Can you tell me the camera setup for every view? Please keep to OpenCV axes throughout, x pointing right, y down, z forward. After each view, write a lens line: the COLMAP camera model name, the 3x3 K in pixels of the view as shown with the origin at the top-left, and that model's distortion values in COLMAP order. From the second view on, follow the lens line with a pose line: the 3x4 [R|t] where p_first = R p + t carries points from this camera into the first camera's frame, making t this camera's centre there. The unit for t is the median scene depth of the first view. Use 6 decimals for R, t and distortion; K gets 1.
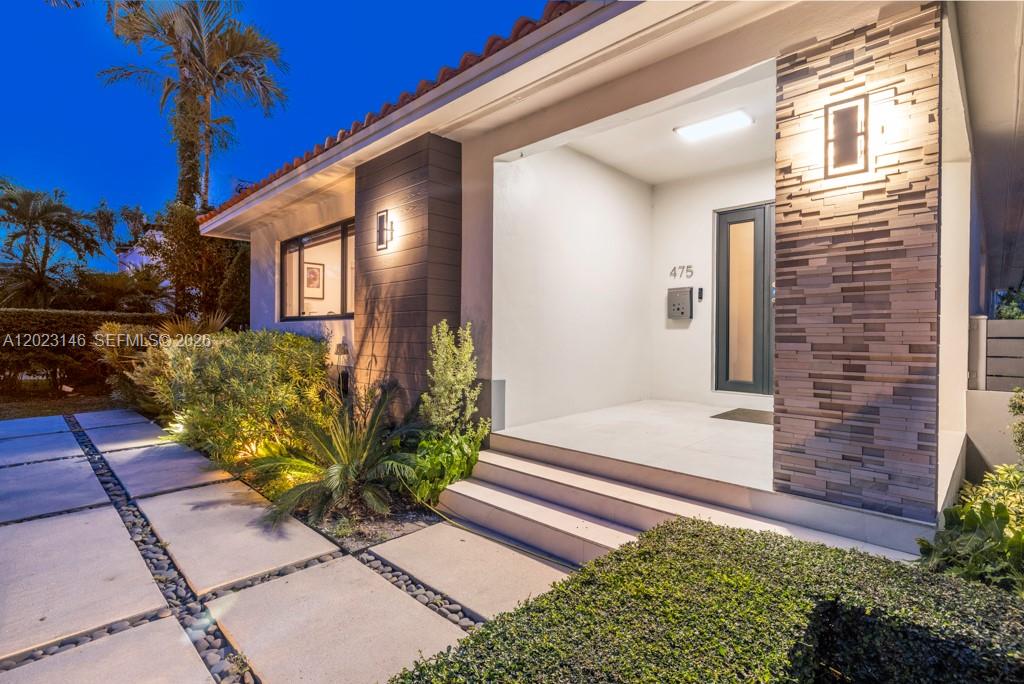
lens RADIAL K [[489.8, 0, 510.6], [0, 489.8, 337.5], [0, 0, 1]] dist [0.001101, -0.000060]
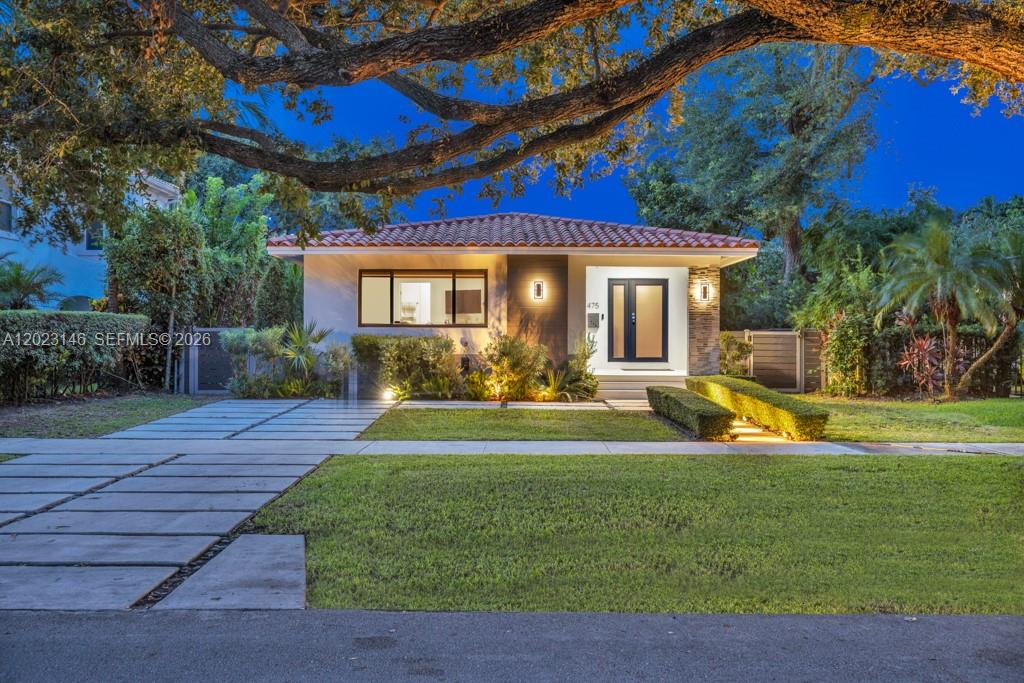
lens RADIAL K [[965.6, 0, 515.8], [0, 965.6, 337.7], [0, 0, 1]] dist [-0.004315, 0.000000]
pose [[0.698967, -0.002085, 0.715150, -3.514312], [0.002304, 0.999997, 0.000664, -0.003551], [-0.715150, 0.001184, 0.698970, -2.018989]]
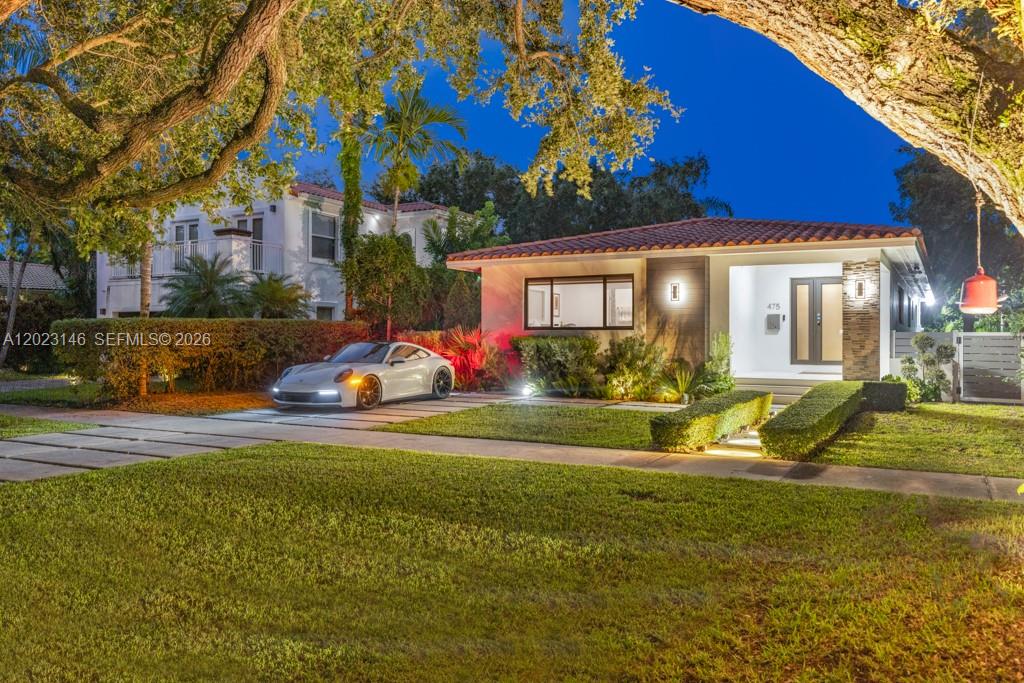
lens RADIAL K [[822.4, 0, 502.4], [0, 822.4, 335.0], [0, 0, 1]] dist [0.006313, -0.006044]
pose [[0.960737, -0.000085, 0.277459, -2.097888], [0.002244, 0.999970, -0.007465, 0.006691], [-0.277450, 0.007794, 0.960708, -2.443820]]
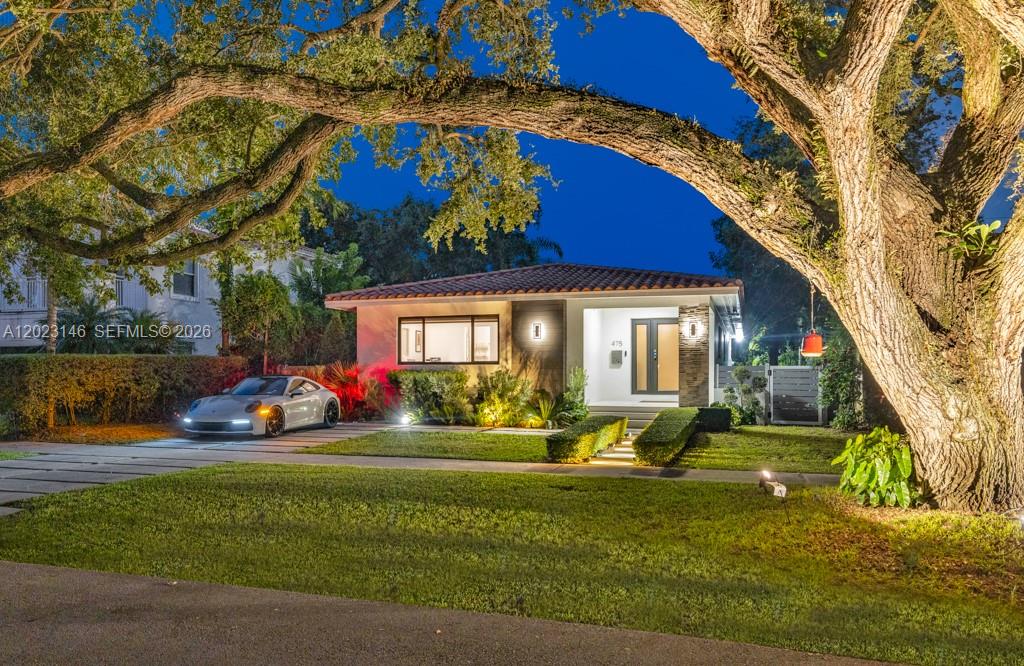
lens RADIAL K [[848.9, 0, 438.2], [0, 848.9, 380.9], [0, 0, 1]] dist [0.007751, -0.003336]
pose [[0.908810, -0.008552, 0.417123, -2.611311], [0.006134, 0.999956, 0.007137, 0.007715], [-0.417165, -0.003927, 0.908822, -2.848155]]
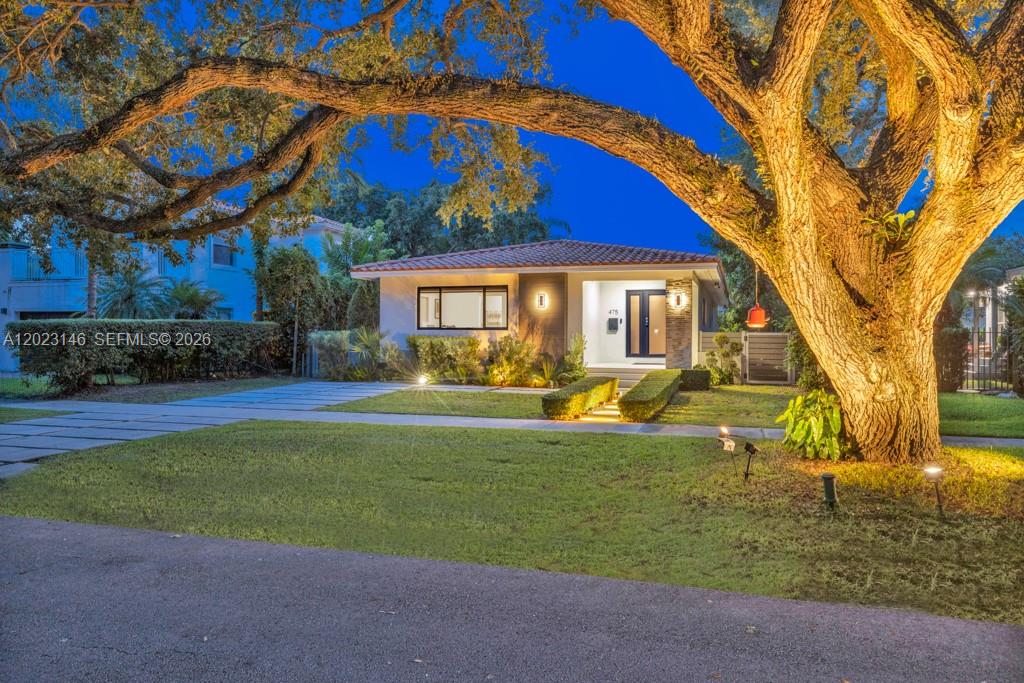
lens RADIAL K [[762.6, 0, 510.8], [0, 762.6, 337.2], [0, 0, 1]] dist [-0.001292, 0.005178]
pose [[0.882683, -0.001801, 0.469966, -2.538860], [0.002411, 0.999997, -0.000697, -0.000876], [-0.469963, 0.001749, 0.882684, -2.878051]]
